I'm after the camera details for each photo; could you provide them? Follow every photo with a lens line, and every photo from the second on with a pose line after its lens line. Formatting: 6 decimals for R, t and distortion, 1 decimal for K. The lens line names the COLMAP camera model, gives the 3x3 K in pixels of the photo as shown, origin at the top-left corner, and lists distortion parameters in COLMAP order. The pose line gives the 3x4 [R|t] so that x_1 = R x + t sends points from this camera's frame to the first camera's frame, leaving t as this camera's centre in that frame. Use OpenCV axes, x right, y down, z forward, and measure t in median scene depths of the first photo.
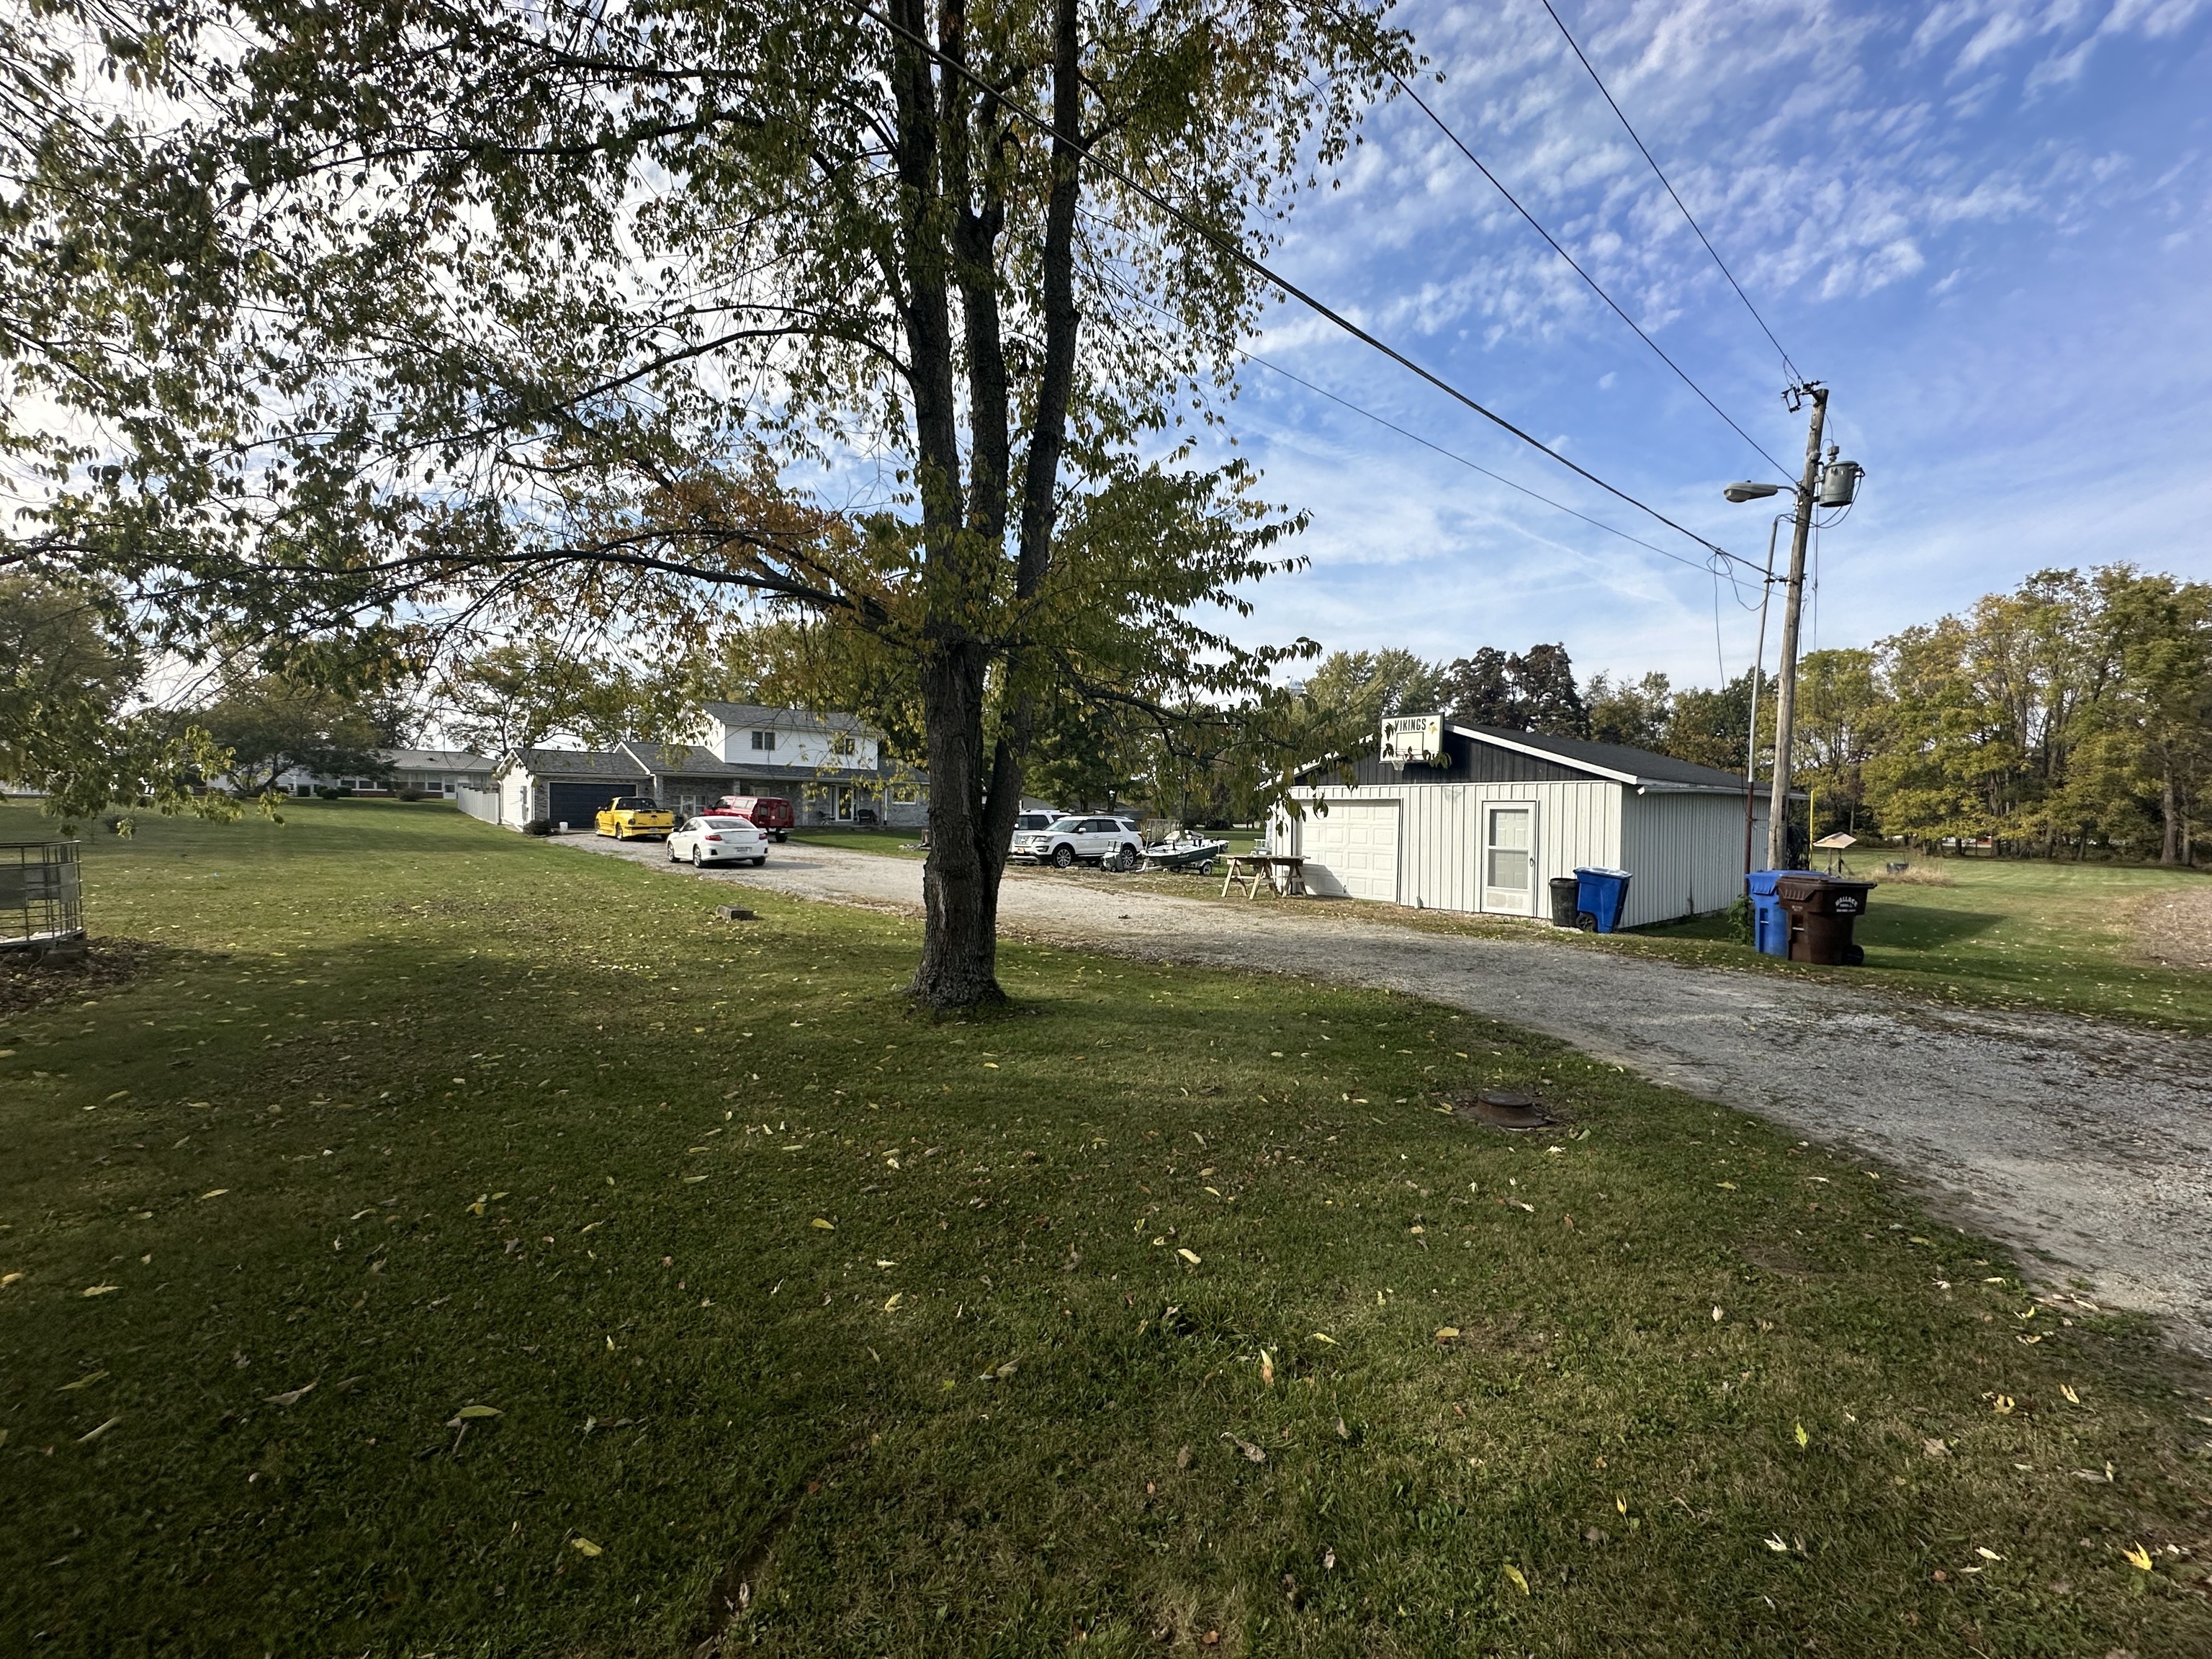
lens RADIAL K [[881.0, 0, 1105.8], [0, 881.0, 822.8], [0, 0, 1]] dist [-0.003459, 0.000805]
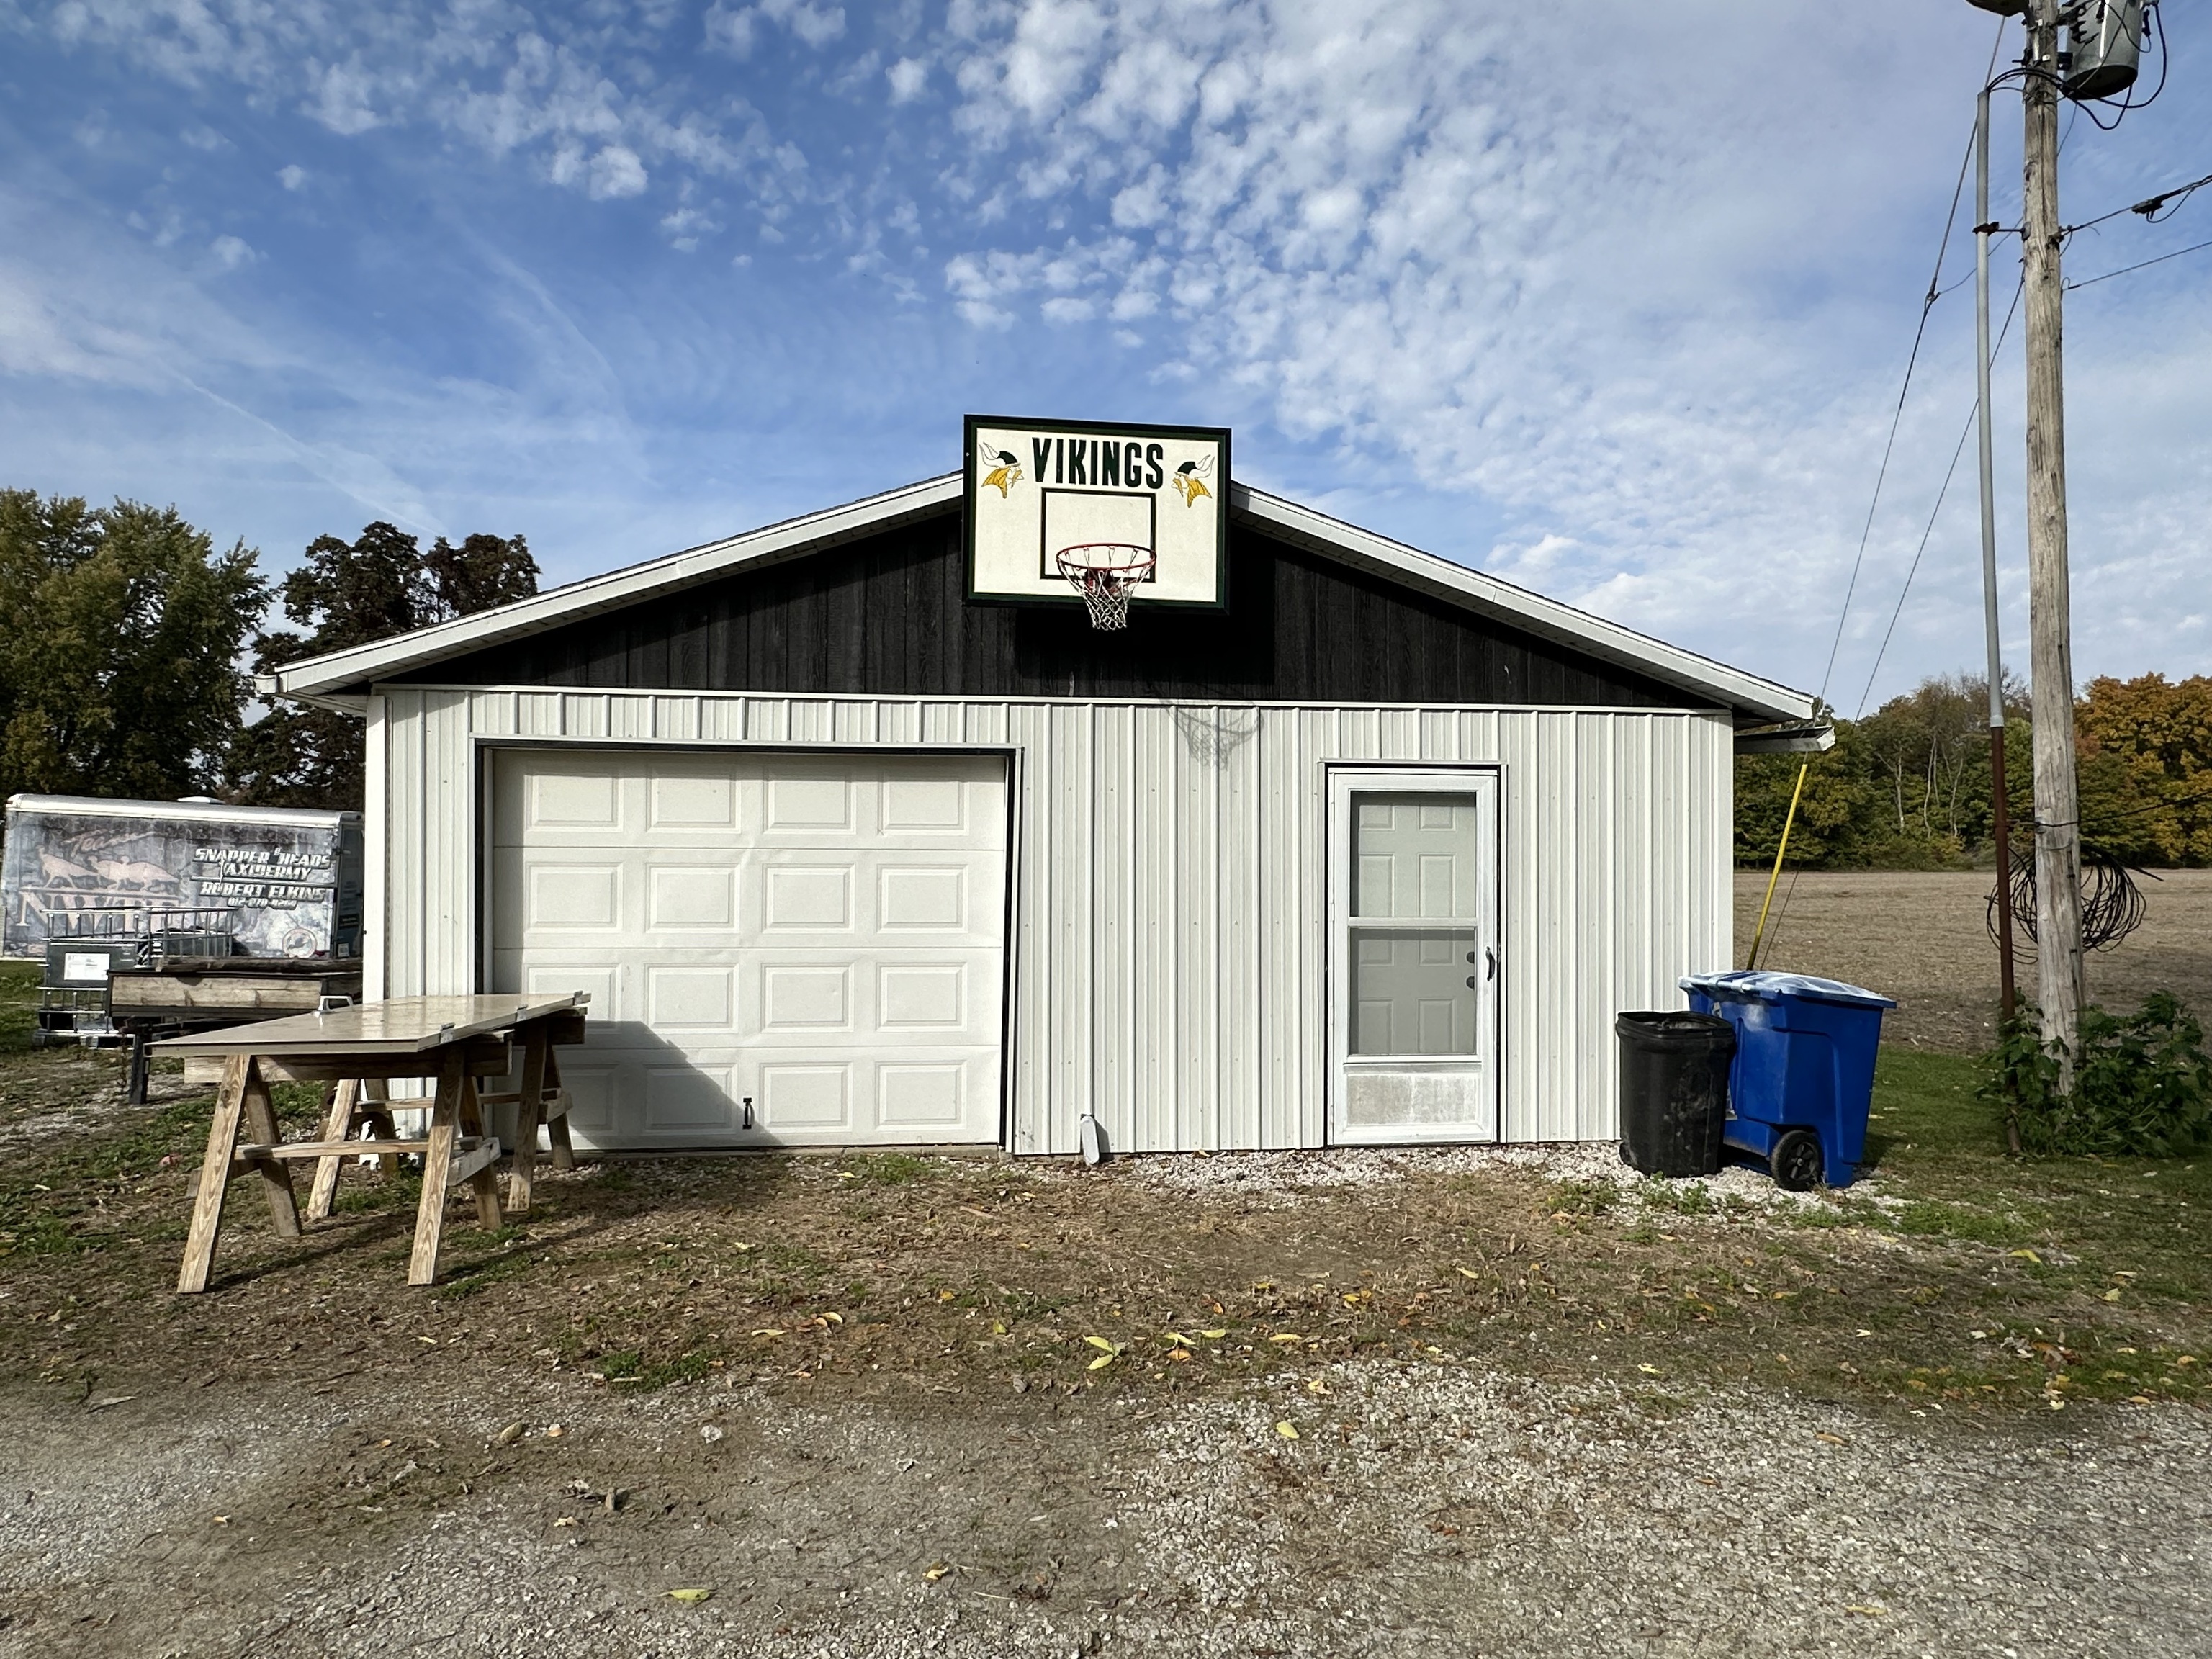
lens RADIAL K [[1284.4, 0, 1100.5], [0, 1284.4, 823.1], [0, 0, 1]] dist [-0.007587, -0.002109]
pose [[0.544038, 0.004840, 0.839046, 0.024512], [0.007084, 0.999921, -0.010361, -0.001104], [-0.839030, 0.011581, 0.543961, 0.764352]]
